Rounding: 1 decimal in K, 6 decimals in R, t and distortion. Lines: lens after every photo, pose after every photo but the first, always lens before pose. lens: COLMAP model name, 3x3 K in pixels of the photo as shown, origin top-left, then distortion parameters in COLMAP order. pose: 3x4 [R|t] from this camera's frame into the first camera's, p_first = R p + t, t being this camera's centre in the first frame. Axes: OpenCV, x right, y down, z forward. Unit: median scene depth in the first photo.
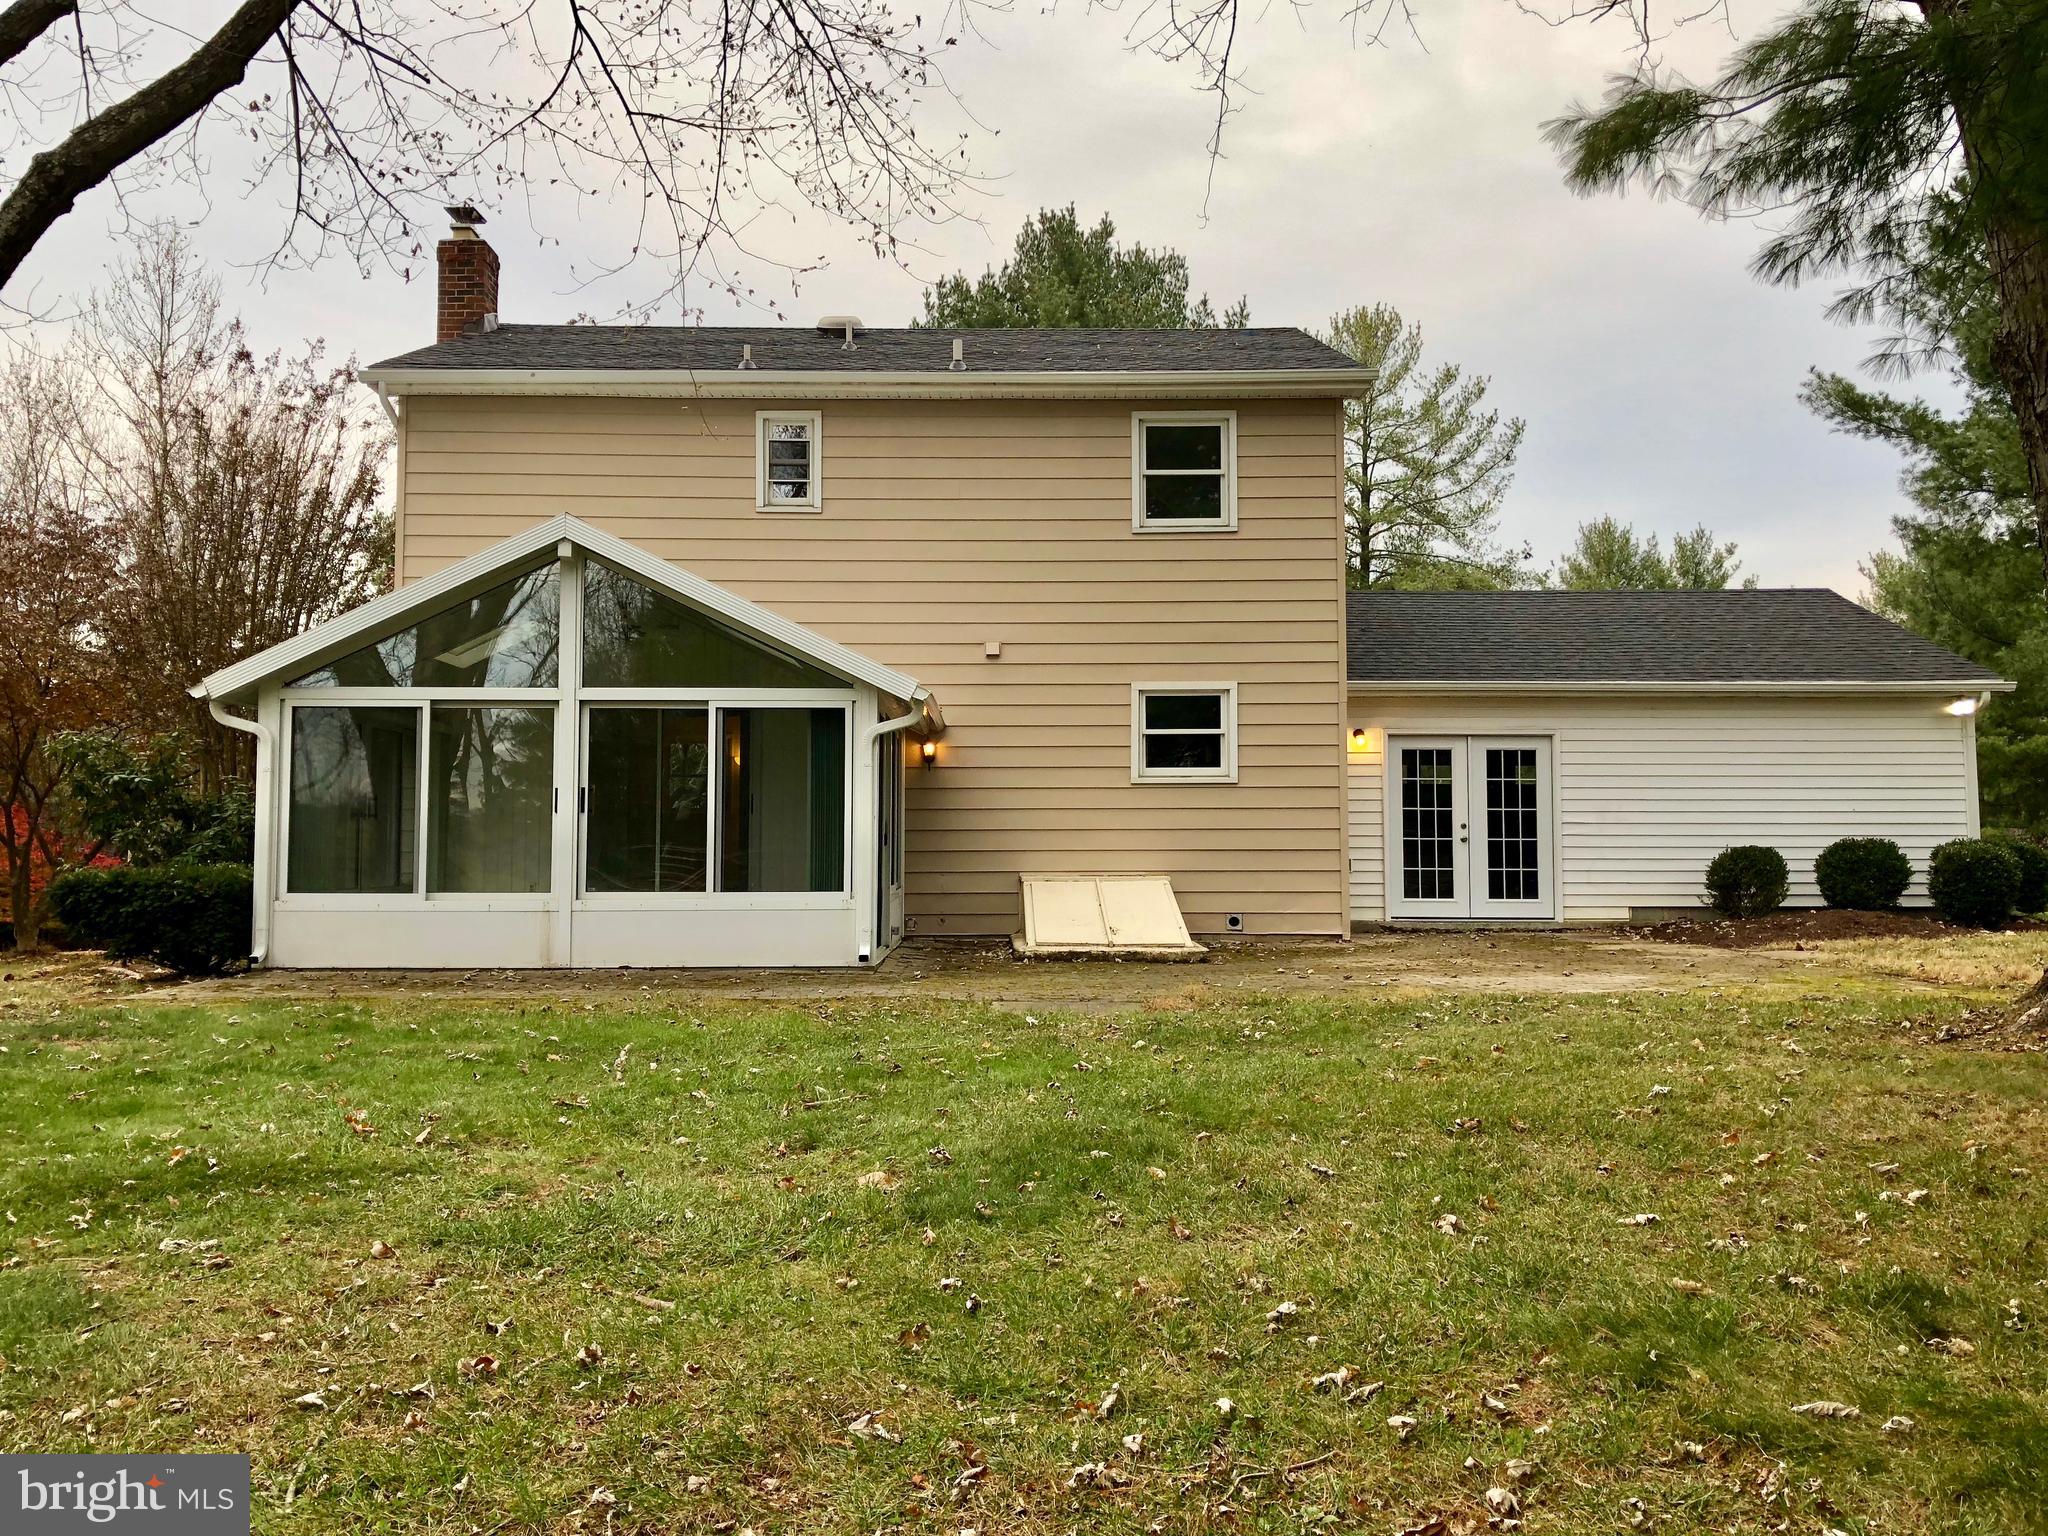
lens RADIAL K [[1681.3, 0, 1024.0], [0, 1681.3, 768.0], [0, 0, 1]] dist [-0.001030, -0.001937]
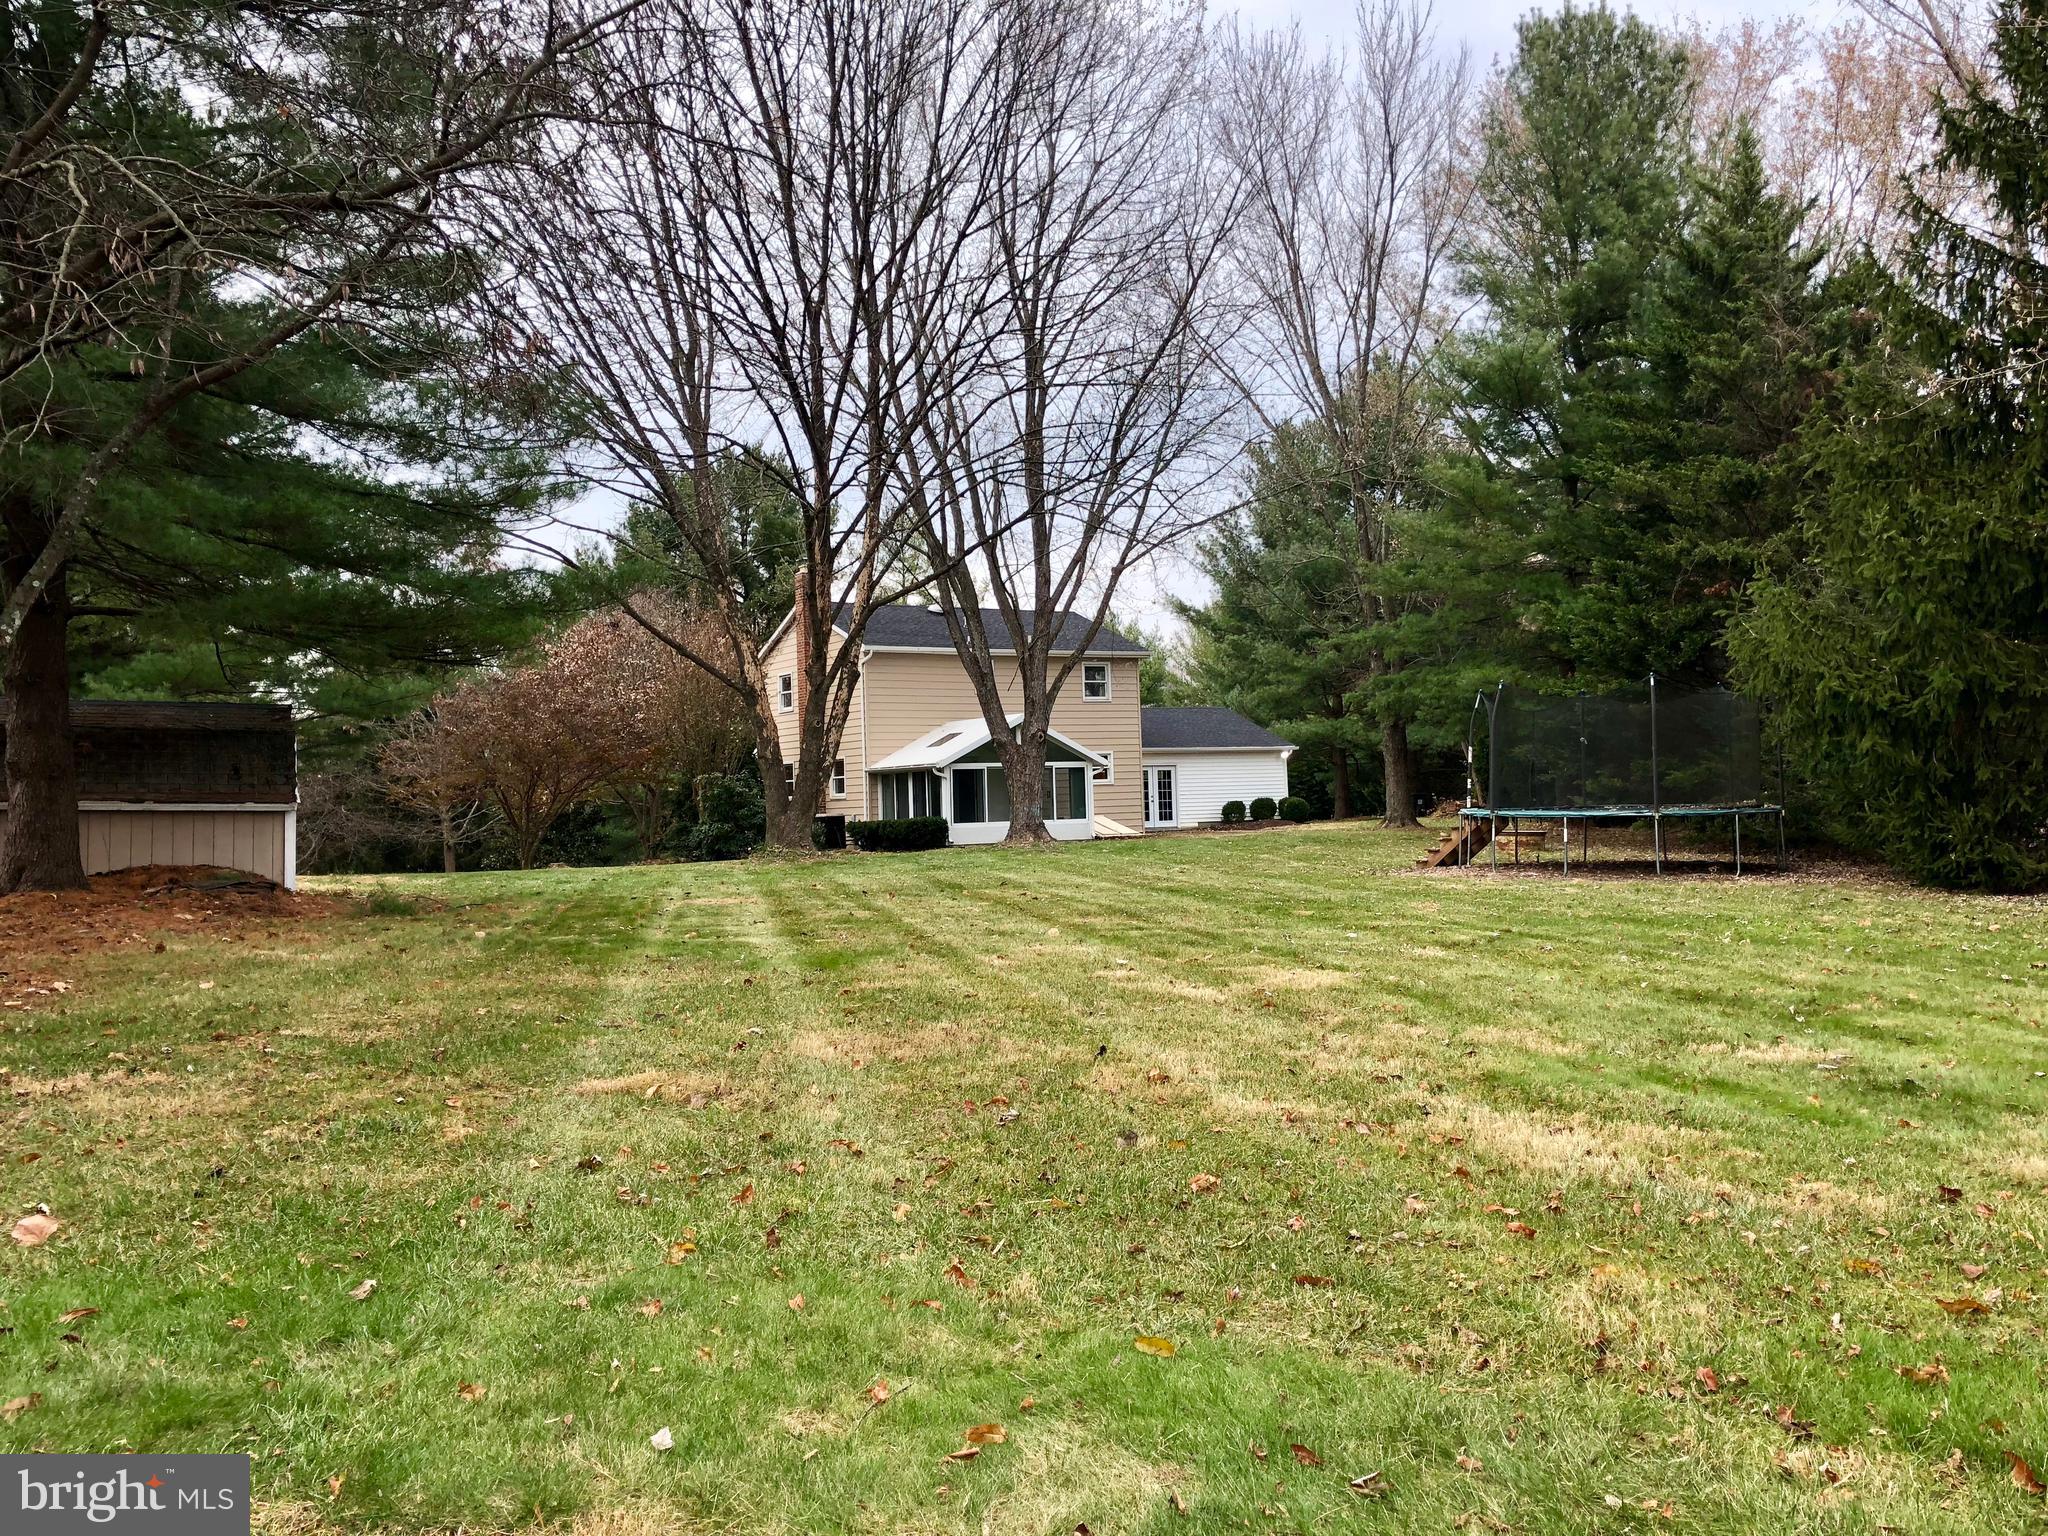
lens RADIAL K [[1681.3, 0, 1024.0], [0, 1681.3, 768.0], [0, 0, 1]] dist [-0.001030, -0.001937]
pose [[0.842535, -0.016322, 0.538394, -1.554508], [0.010536, 0.999849, 0.013824, -0.060234], [-0.538538, -0.005975, 0.842580, -1.396272]]
